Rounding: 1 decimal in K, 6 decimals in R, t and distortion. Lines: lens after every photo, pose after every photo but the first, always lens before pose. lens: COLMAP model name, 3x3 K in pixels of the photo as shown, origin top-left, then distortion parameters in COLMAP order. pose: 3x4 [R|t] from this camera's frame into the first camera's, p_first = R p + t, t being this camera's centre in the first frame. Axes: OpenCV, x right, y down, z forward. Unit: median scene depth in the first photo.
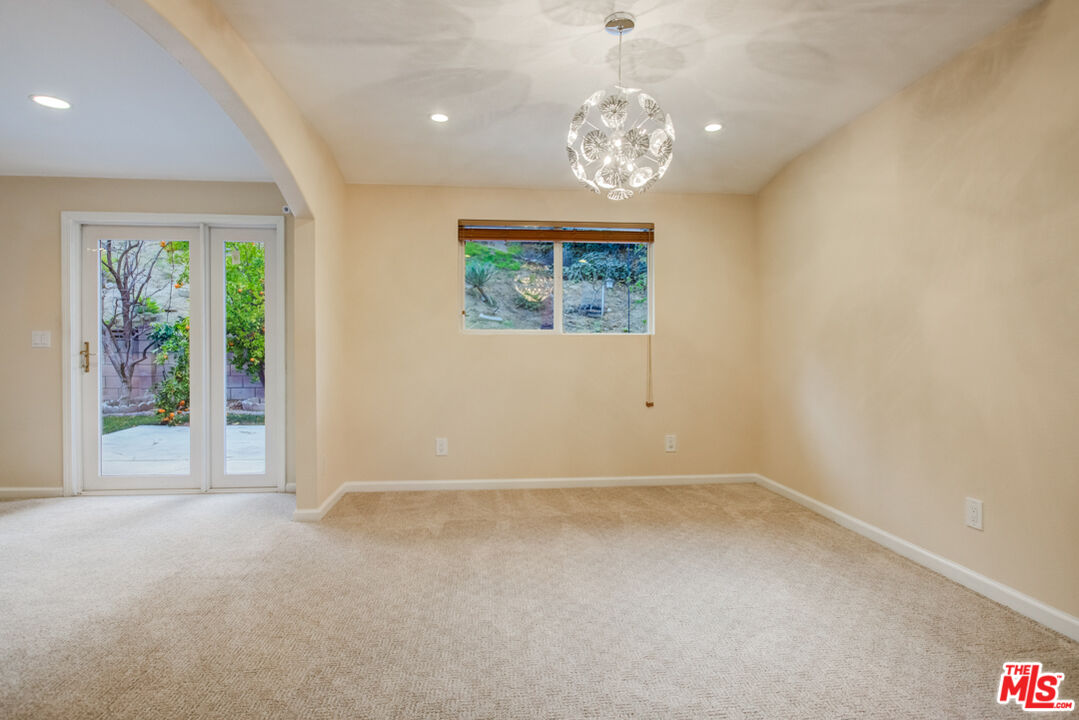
lens RADIAL K [[559.5, 0, 539.5], [0, 559.5, 360.0], [0, 0, 1]] dist [-0.003259, -0.000059]
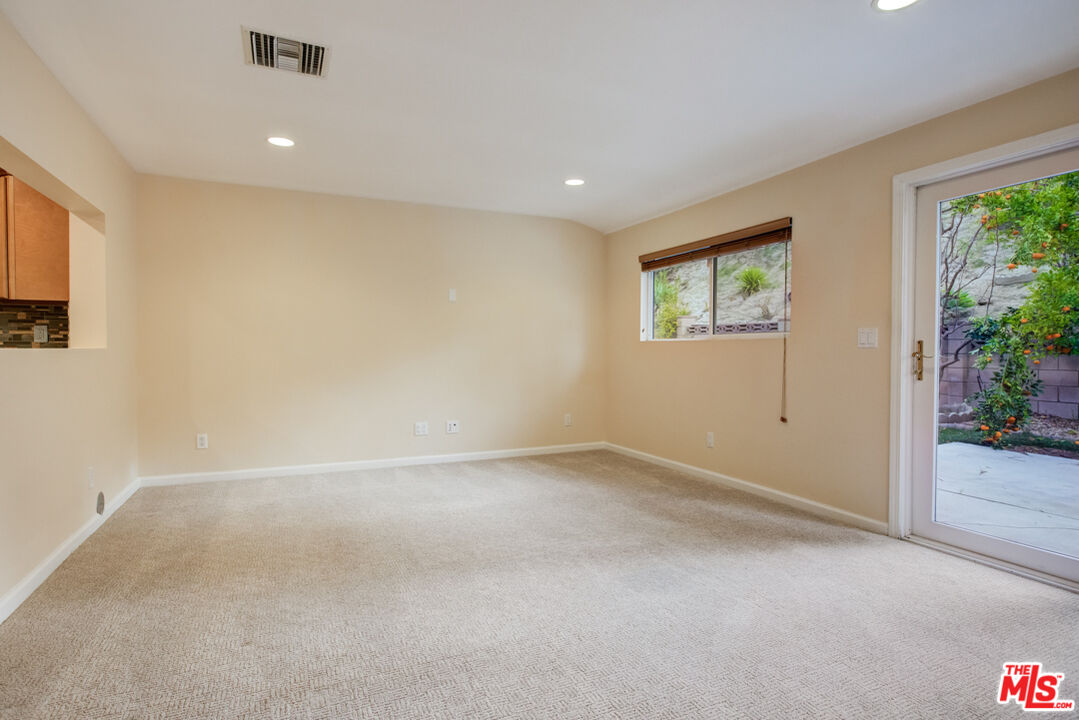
lens RADIAL K [[559.5, 0, 539.5], [0, 559.5, 360.0], [0, 0, 1]] dist [-0.003259, -0.000059]
pose [[0.338723, 0.012595, -0.940802, -0.140674], [-0.013835, 0.999869, 0.008404, -0.002664], [0.940785, 0.010170, 0.338852, 0.132574]]
